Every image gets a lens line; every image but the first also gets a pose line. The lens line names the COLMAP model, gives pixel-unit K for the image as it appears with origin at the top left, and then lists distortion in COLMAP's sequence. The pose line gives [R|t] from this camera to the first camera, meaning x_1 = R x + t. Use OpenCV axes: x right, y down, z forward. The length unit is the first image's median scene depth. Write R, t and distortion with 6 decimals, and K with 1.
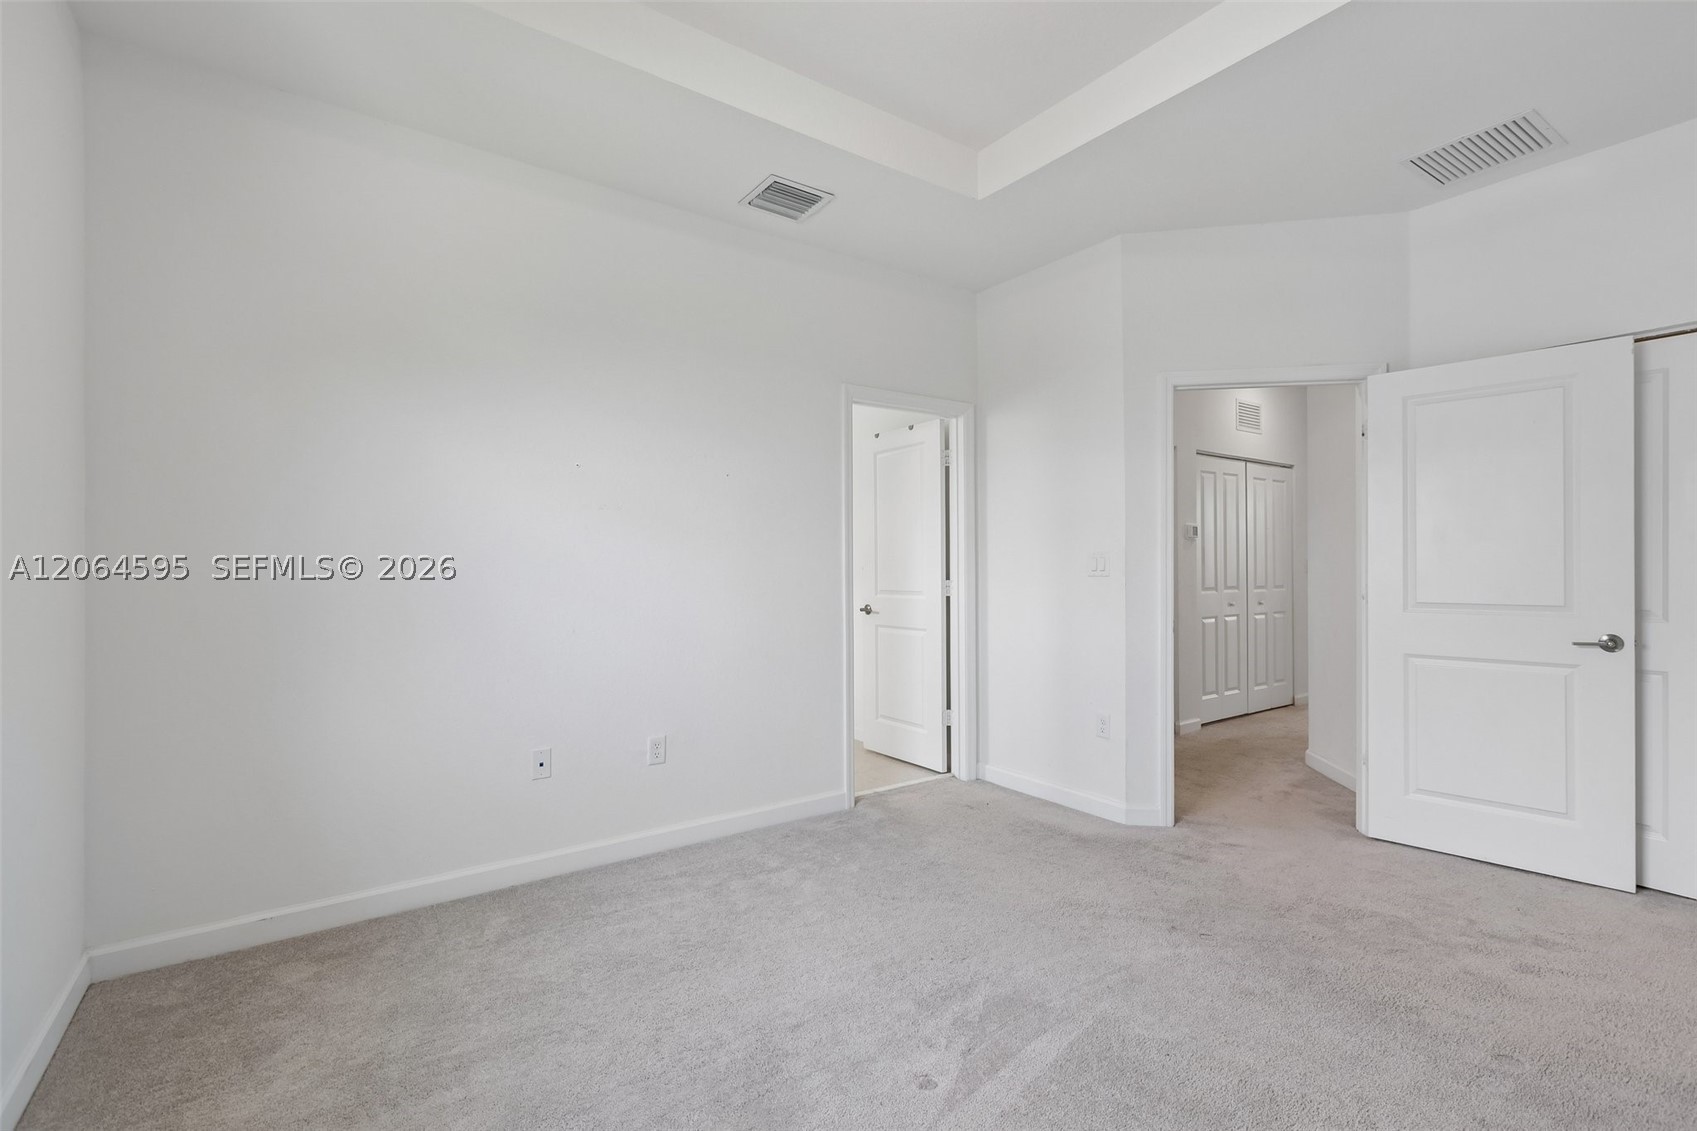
lens RADIAL K [[763.9, 0, 849.8], [0, 763.9, 568.1], [0, 0, 1]] dist [0.002500, 0.000187]
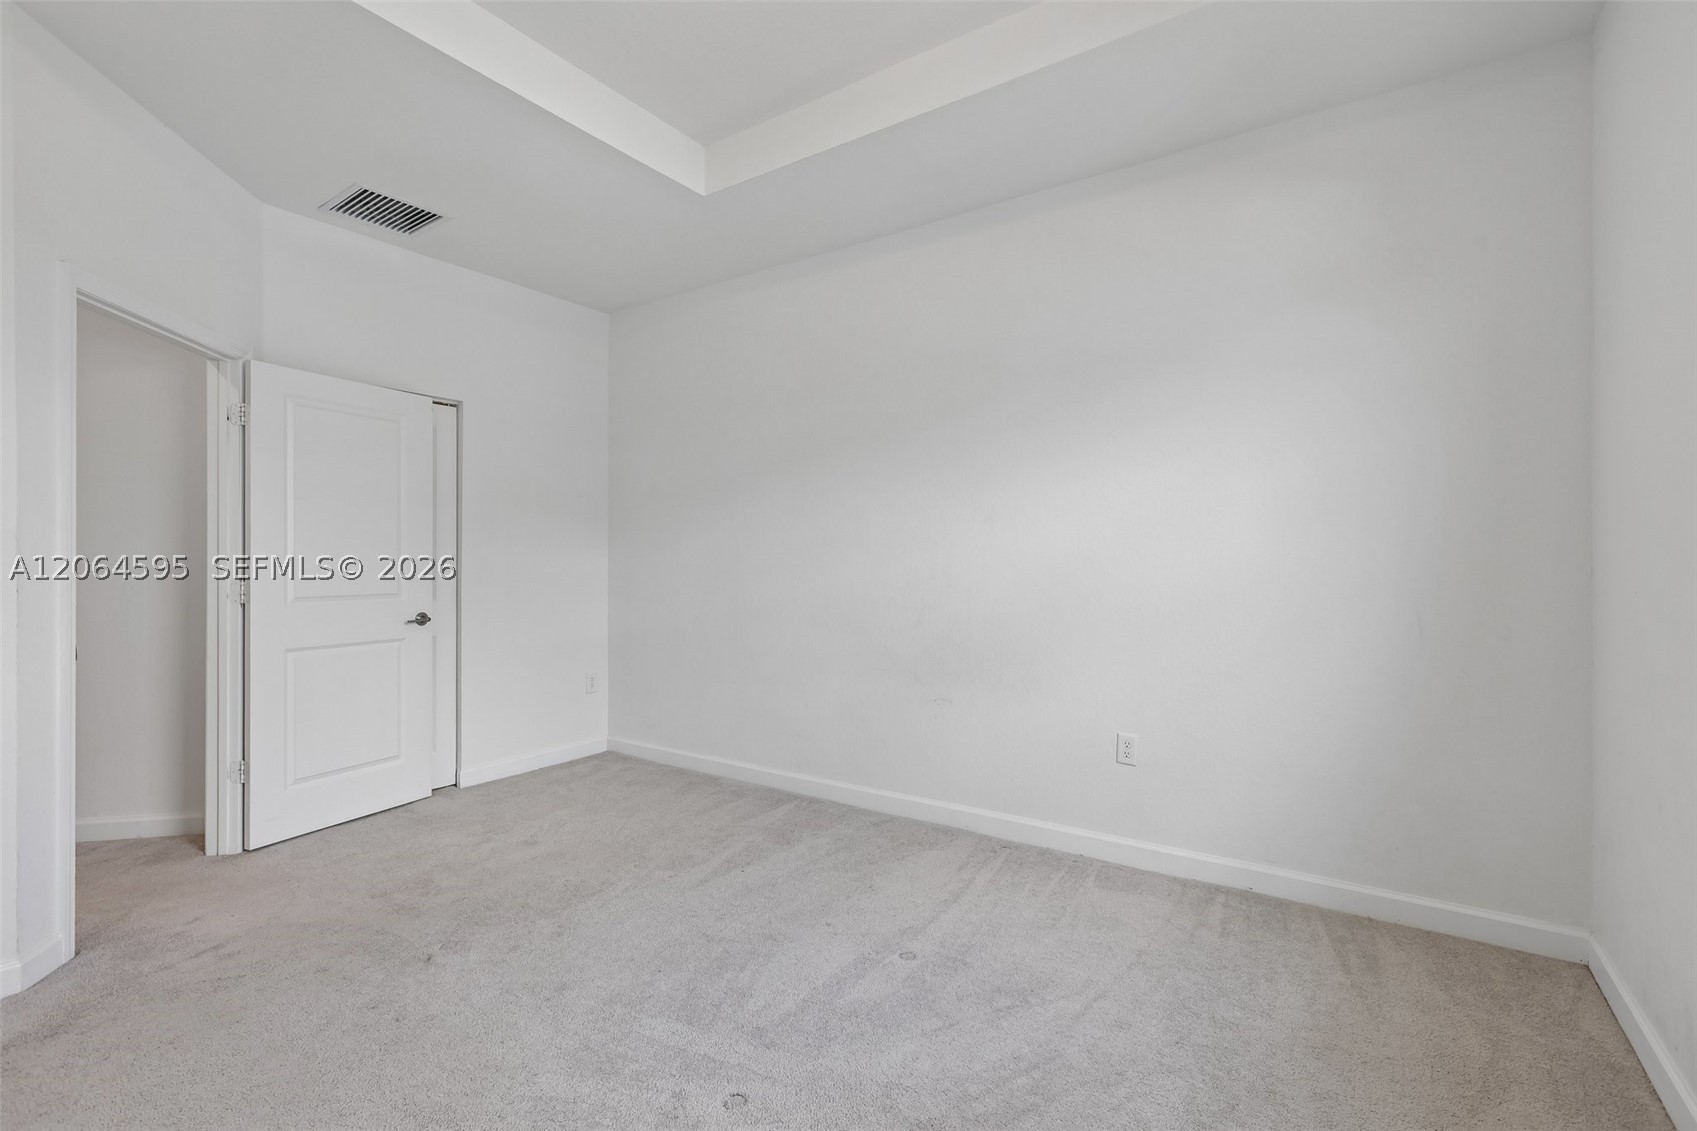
lens RADIAL K [[763.9, 0, 849.8], [0, 763.9, 568.1], [0, 0, 1]] dist [0.002500, 0.000187]
pose [[-0.345624, -0.006746, 0.938349, -0.489095], [0.001387, 0.999969, 0.007699, -0.001317], [-0.938372, 0.003962, -0.345605, 0.685529]]
